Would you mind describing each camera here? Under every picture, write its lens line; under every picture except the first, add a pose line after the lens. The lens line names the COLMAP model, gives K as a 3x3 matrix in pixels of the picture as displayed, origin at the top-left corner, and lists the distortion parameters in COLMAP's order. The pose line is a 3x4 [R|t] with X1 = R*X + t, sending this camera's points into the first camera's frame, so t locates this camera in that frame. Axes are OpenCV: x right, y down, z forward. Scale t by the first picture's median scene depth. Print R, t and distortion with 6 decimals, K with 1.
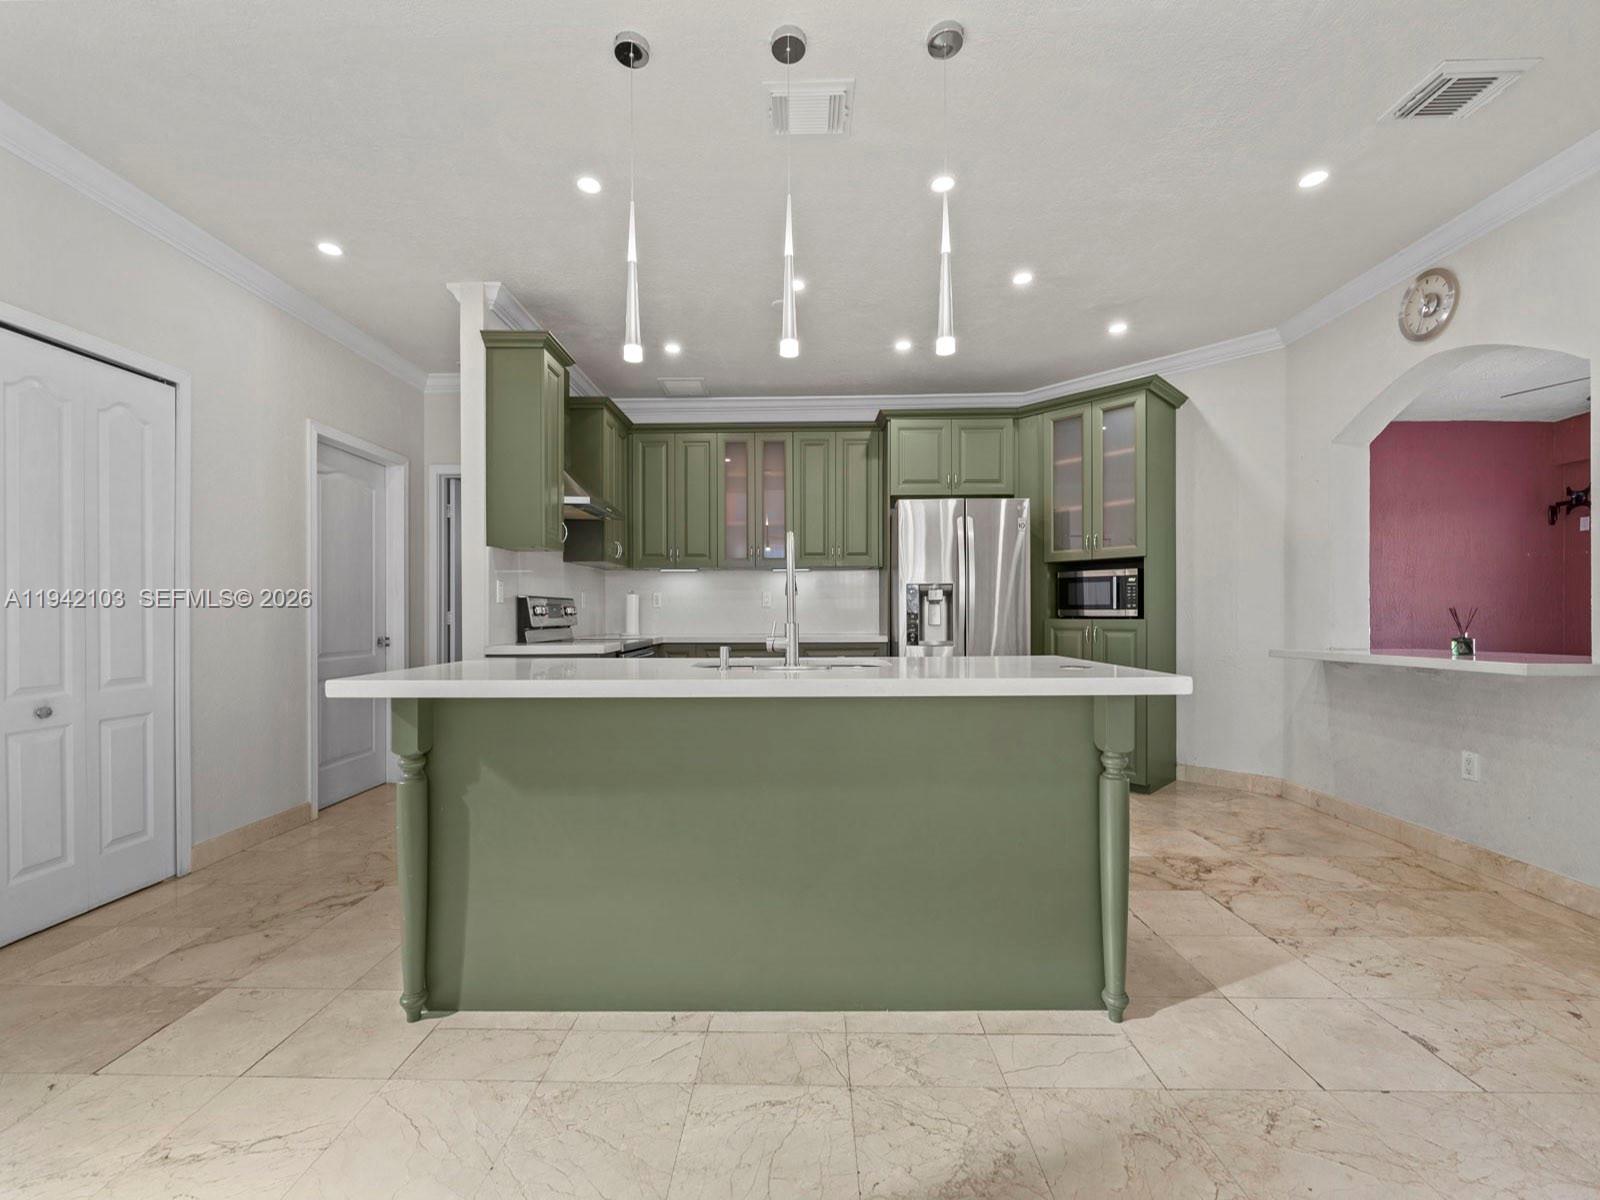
lens RADIAL K [[659.5, 0, 803.3], [0, 659.5, 600.8], [0, 0, 1]] dist [-0.002105, -0.000146]
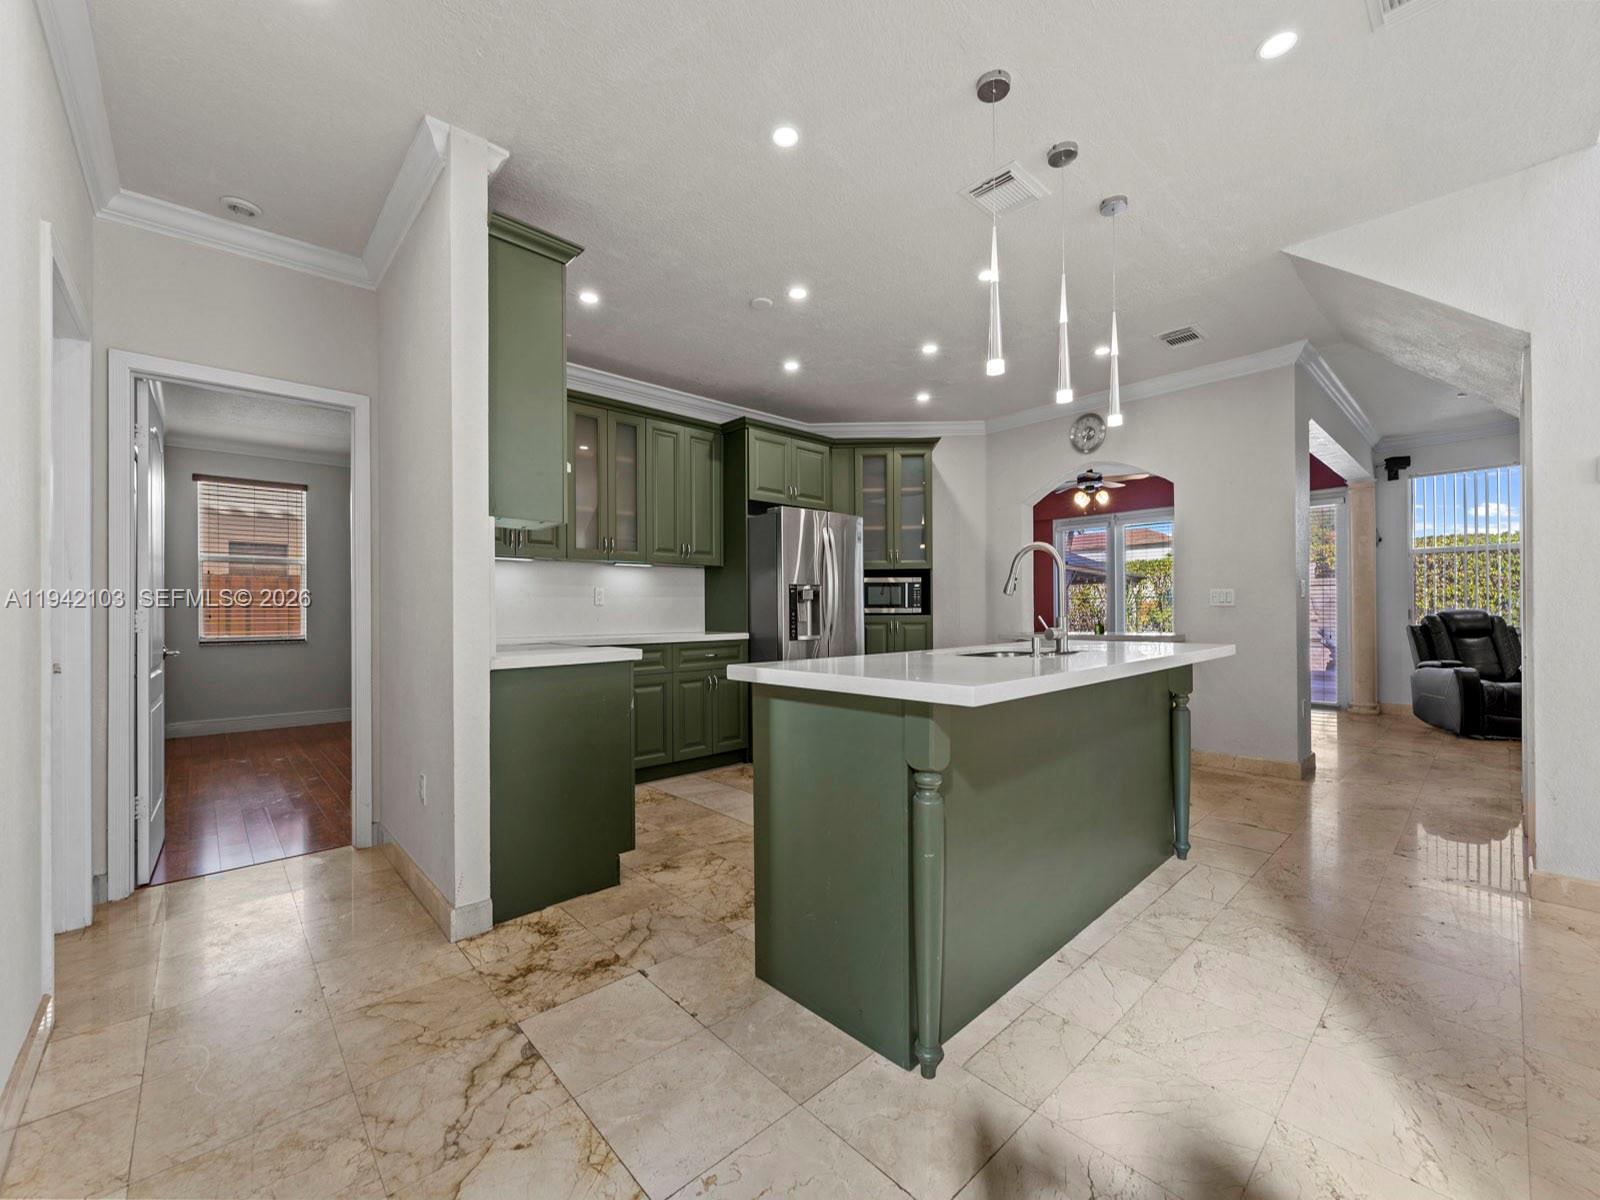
lens RADIAL K [[659.5, 0, 766.8], [0, 659.5, 595.0], [0, 0, 1]] dist [-0.002105, -0.000146]
pose [[0.722531, 0.015127, 0.691173, -0.646611], [-0.008795, 0.999881, -0.012689, 0.006849], [-0.691283, 0.003089, 0.722578, 0.245887]]
